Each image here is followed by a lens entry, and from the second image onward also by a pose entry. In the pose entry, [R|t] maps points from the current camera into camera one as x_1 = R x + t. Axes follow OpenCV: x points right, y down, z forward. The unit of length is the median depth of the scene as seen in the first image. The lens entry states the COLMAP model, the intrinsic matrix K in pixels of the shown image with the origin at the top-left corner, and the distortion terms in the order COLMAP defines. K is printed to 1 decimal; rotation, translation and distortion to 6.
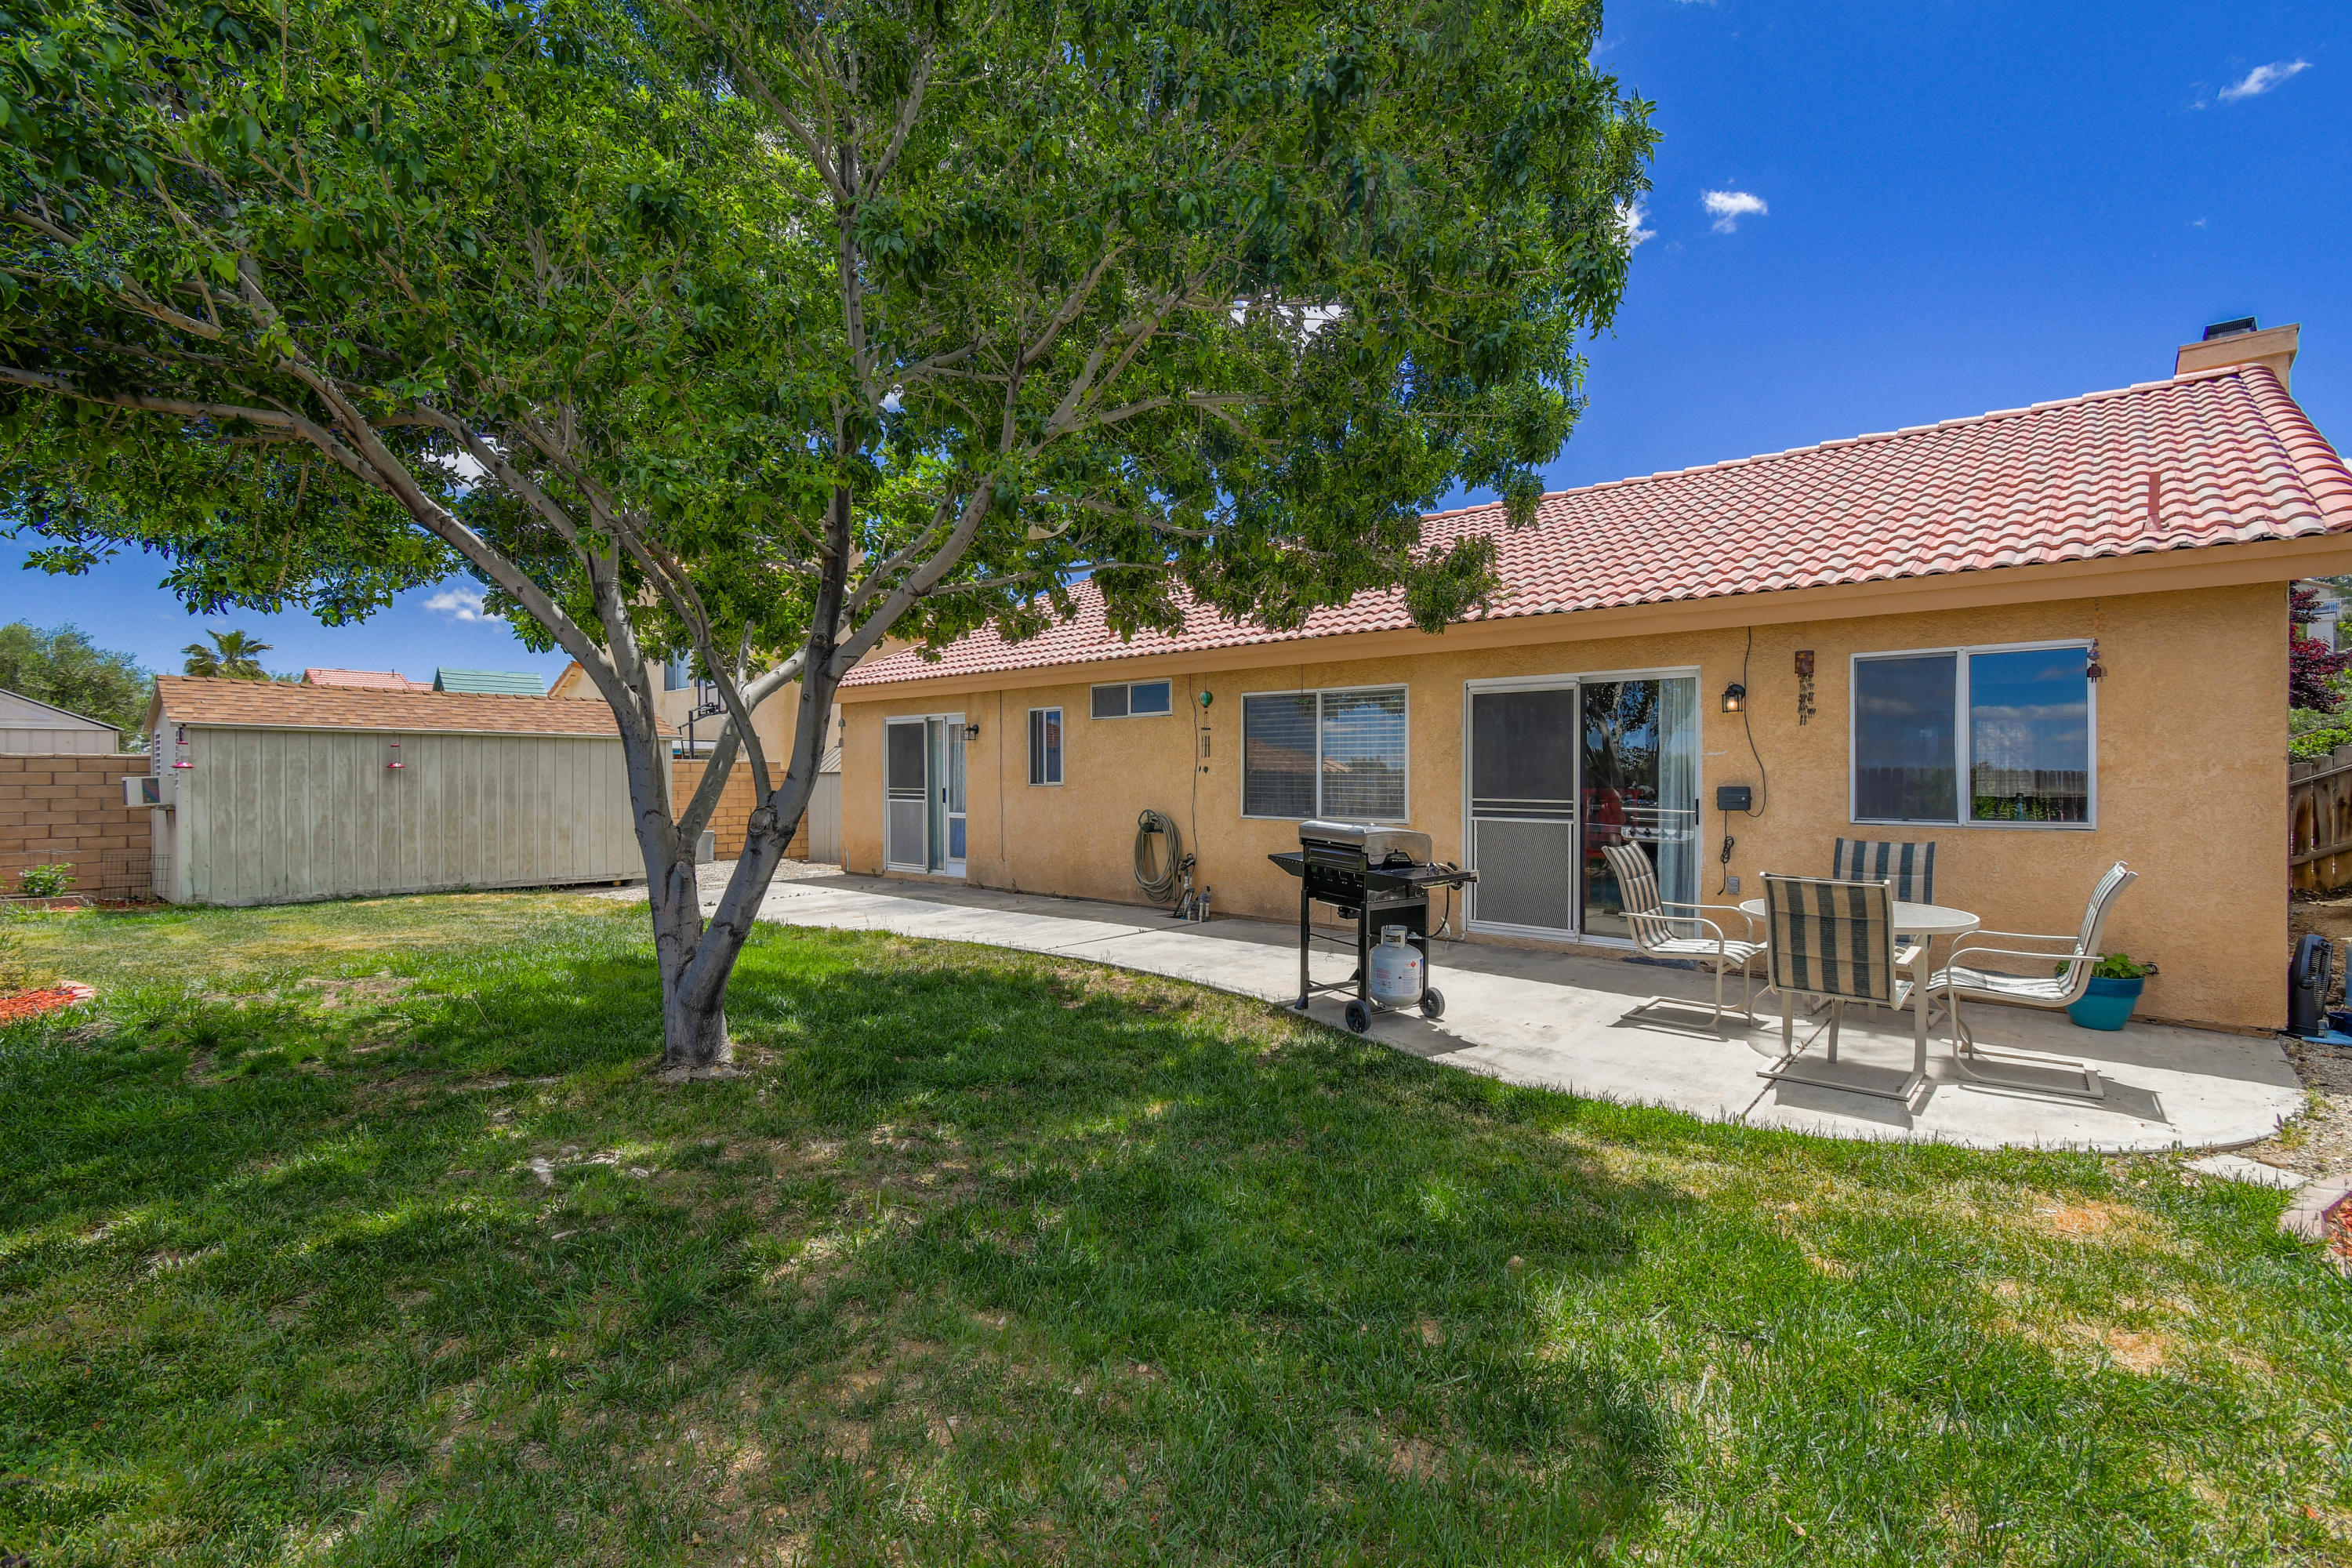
lens RADIAL K [[1063.1, 0, 1186.9], [0, 1063.1, 778.1], [0, 0, 1]] dist [0.019905, -0.001830]
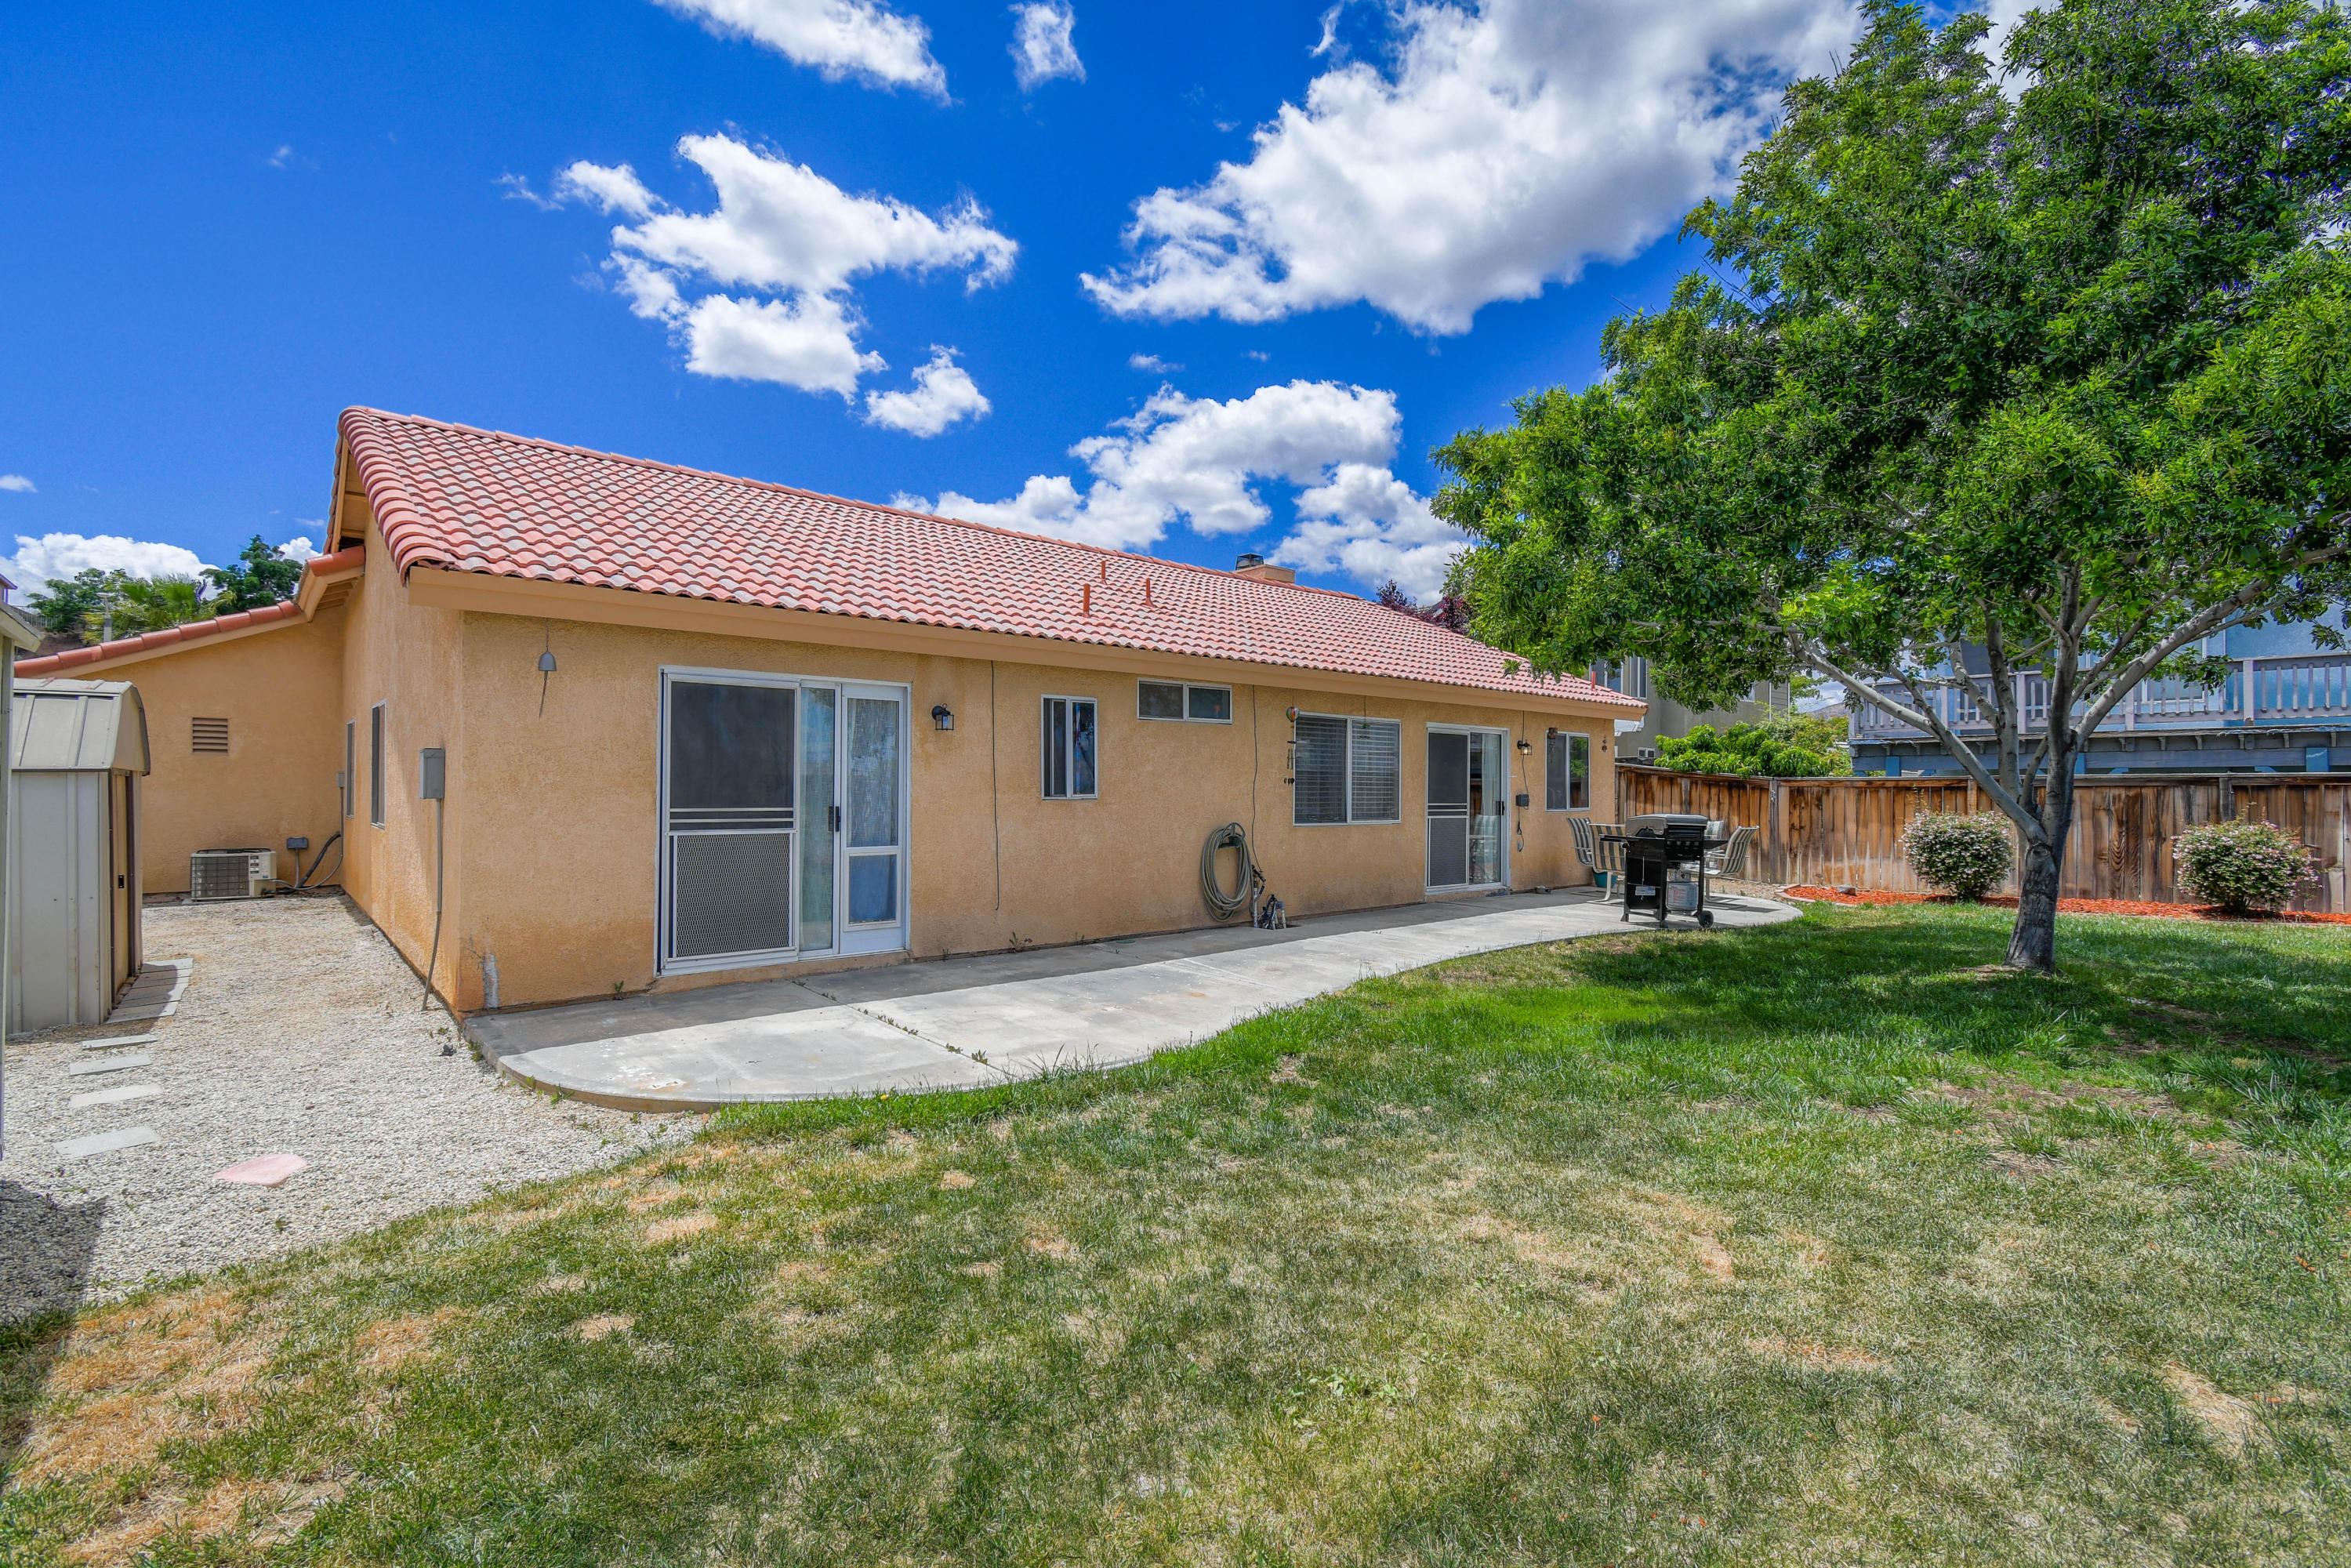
lens RADIAL K [[1062.7, 0, 1183.9], [0, 1062.7, 792.2], [0, 0, 1]] dist [0.019905, -0.001830]
pose [[0.117133, -0.007218, 0.993090, -0.913516], [-0.003640, 0.999964, 0.007697, -0.004261], [-0.993110, -0.004516, 0.117103, 0.864384]]
